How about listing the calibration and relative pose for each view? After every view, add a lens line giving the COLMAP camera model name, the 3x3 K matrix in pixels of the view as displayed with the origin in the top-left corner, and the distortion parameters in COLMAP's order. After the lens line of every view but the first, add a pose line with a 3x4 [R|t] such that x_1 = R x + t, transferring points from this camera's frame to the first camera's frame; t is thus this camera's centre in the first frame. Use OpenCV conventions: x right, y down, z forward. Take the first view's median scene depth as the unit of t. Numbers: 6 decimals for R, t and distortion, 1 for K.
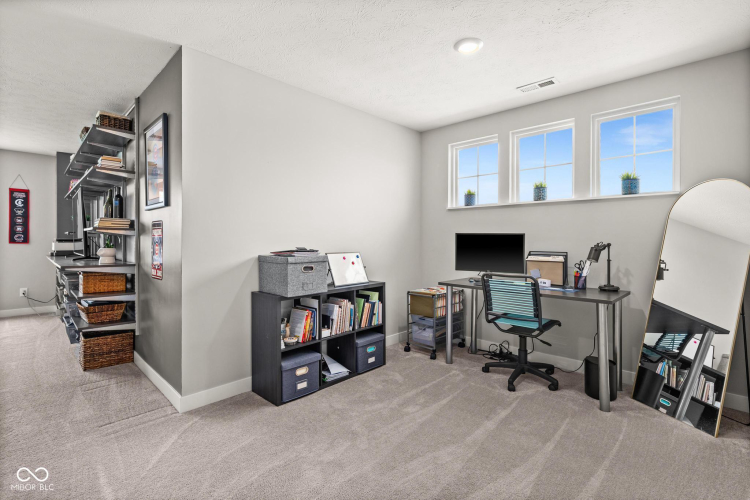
lens RADIAL K [[354.4, 0, 376.6], [0, 354.4, 242.9], [0, 0, 1]] dist [0.011554, 0.000173]
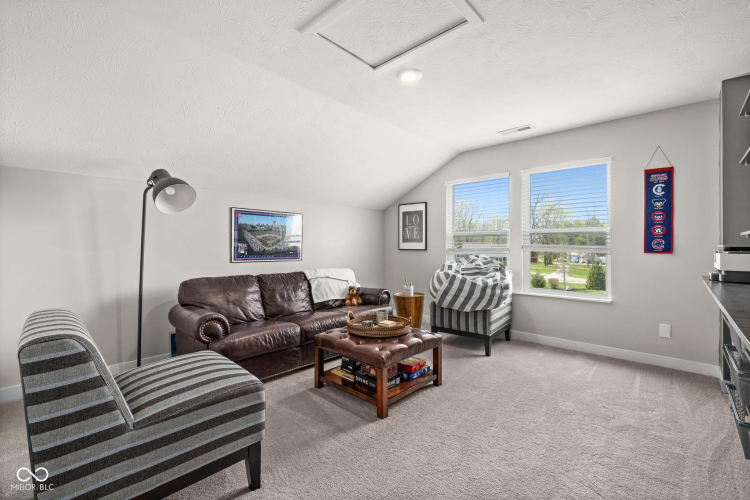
lens RADIAL K [[322.3, 0, 376.6], [0, 322.3, 245.4], [0, 0, 1]] dist [-0.003634, -0.000307]
pose [[0.042030, -0.006410, -0.999096, -0.443179], [-0.008404, 0.999942, -0.006769, -0.004658], [0.999081, 0.008681, 0.041974, 0.472060]]
